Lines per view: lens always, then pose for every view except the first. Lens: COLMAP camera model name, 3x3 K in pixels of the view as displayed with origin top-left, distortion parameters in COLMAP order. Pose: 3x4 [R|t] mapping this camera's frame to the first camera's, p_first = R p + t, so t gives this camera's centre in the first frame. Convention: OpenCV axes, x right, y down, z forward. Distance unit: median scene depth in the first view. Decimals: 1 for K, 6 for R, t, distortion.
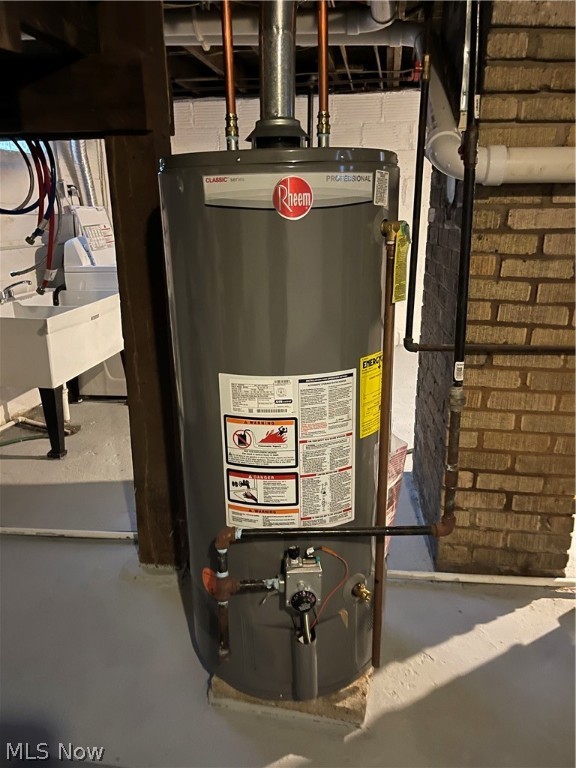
lens RADIAL K [[579.2, 0, 281.4], [0, 579.2, 387.9], [0, 0, 1]] dist [0.076193, -0.105635]
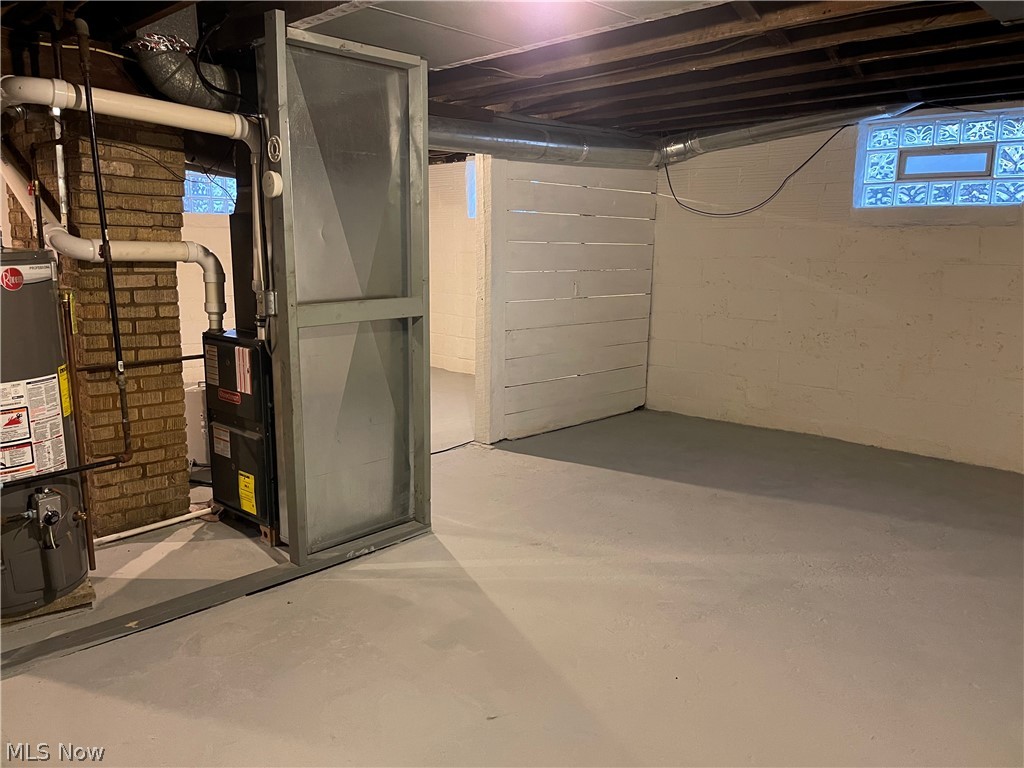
lens RADIAL K [[772.3, 0, 512.0], [0, 772.3, 384.0], [0, 0, 1]] dist [0.076193, -0.105635]
pose [[0.584035, -0.128776, 0.801449, -0.888001], [0.217952, 0.975957, -0.002010, 0.276746], [-0.781921, 0.175851, 0.598060, -1.334647]]
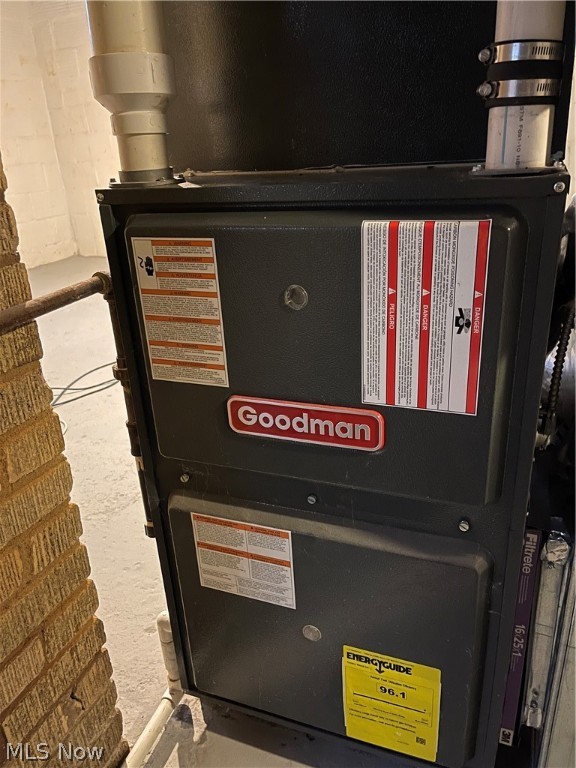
lens RADIAL K [[579.2, 0, 281.4], [0, 579.2, 387.9], [0, 0, 1]] dist [0.076193, -0.105635]
pose [[0.237777, -0.386978, 0.890904, 0.262735], [0.336423, 0.893248, 0.298207, -0.106578], [-0.911198, 0.228814, 0.342582, 0.945585]]
